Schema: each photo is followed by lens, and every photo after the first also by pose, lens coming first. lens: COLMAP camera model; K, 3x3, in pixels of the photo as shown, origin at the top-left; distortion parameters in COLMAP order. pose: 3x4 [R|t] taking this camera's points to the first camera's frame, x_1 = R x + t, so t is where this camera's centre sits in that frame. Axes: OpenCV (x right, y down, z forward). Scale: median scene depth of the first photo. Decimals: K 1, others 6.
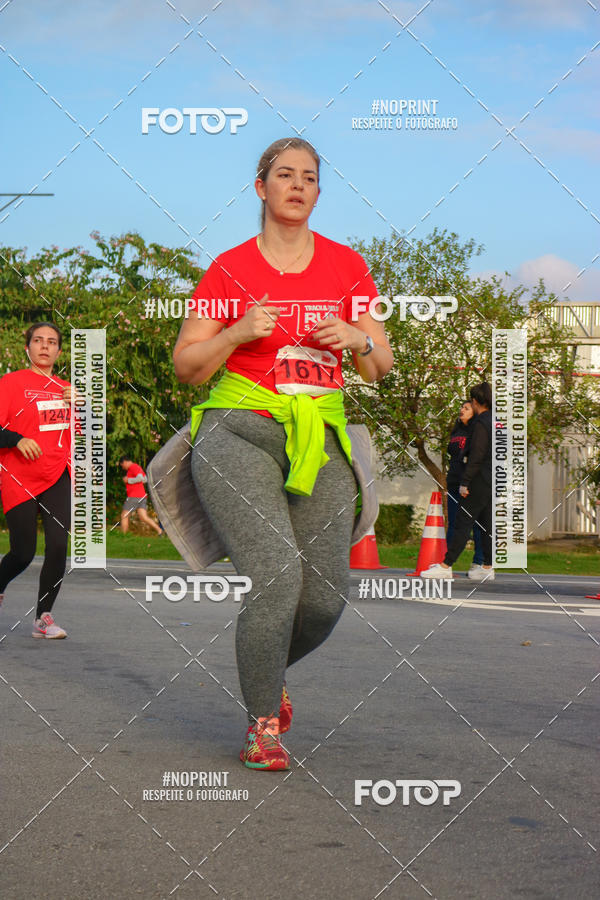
lens RADIAL K [[2362.0, 0, 304.0], [0, 2362.0, 449.1], [0, 0, 1]] dist [0.068788, 1.268994]
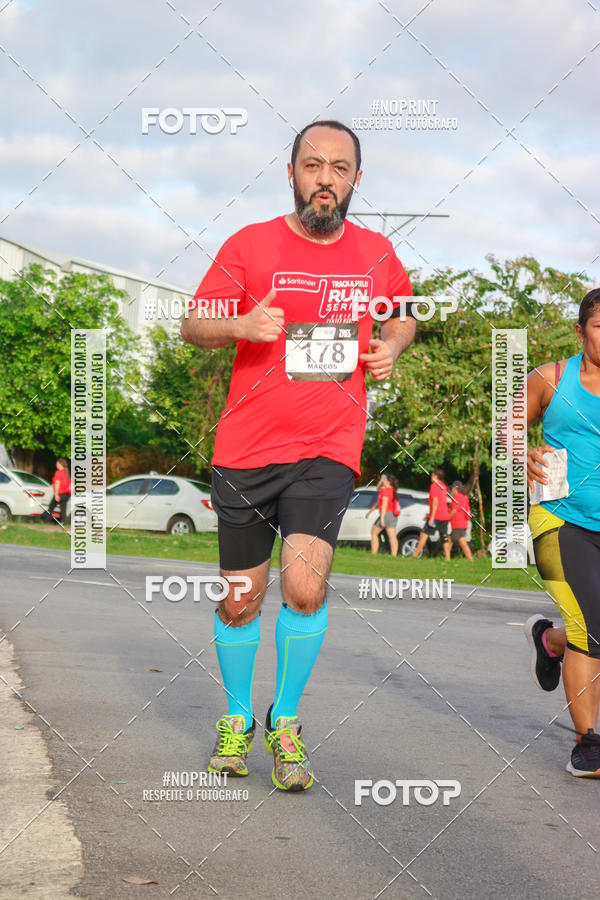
lens RADIAL K [[2317.9, 0, 278.0], [0, 2317.9, 422.9], [0, 0, 1]] dist [0.126980, -0.057490]
pose [[0.984917, 0.040117, -0.168312, -0.009179], [-0.043454, 0.998924, -0.016187, -0.001646], [0.167481, 0.023257, 0.985601, 0.027356]]
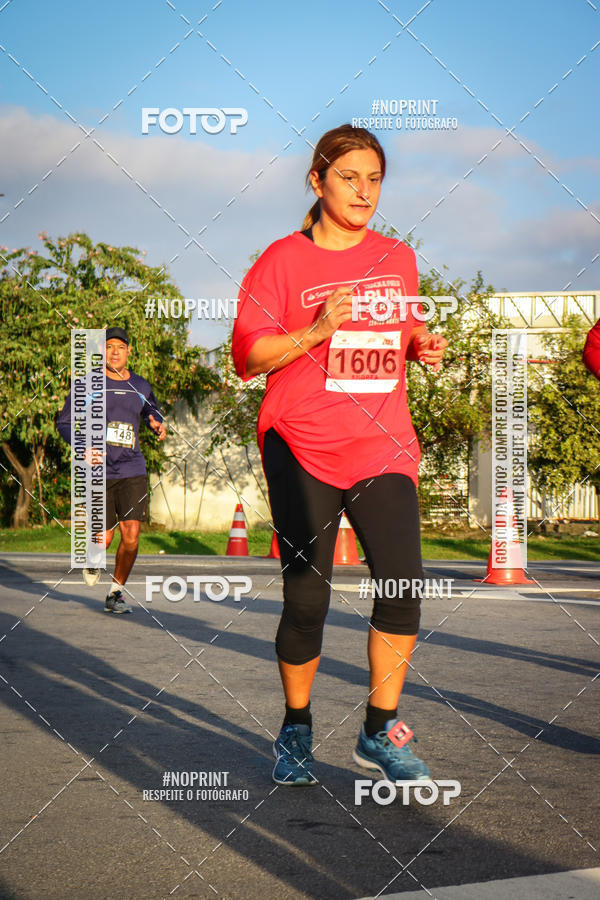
lens RADIAL K [[2386.1, 0, 314.4], [0, 2386.1, 440.8], [0, 0, 1]] dist [0.159397, 0.115361]
pose [[0.999842, -0.017554, 0.002938, 0.024546], [0.017549, 0.999844, 0.001765, -0.001676], [-0.002968, -0.001714, 0.999994, -0.035017]]
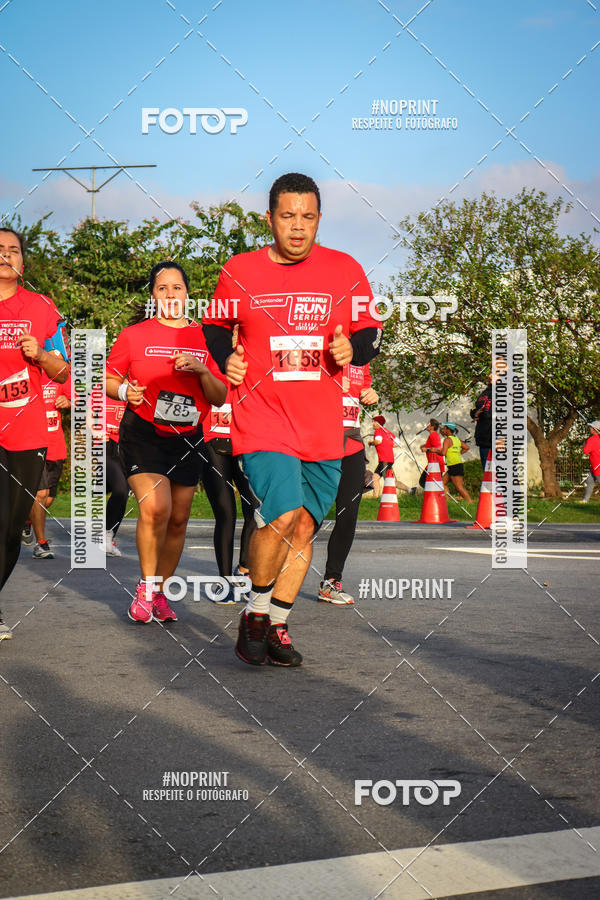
lens RADIAL K [[2464.9, 0, 315.7], [0, 2464.9, 450.2], [0, 0, 1]] dist [0.115388, 0.728464]
pose [[0.997686, -0.026533, -0.062602, 0.029330], [0.027788, 0.999428, 0.019261, -0.003105], [0.062055, -0.020956, 0.997853, -0.075033]]
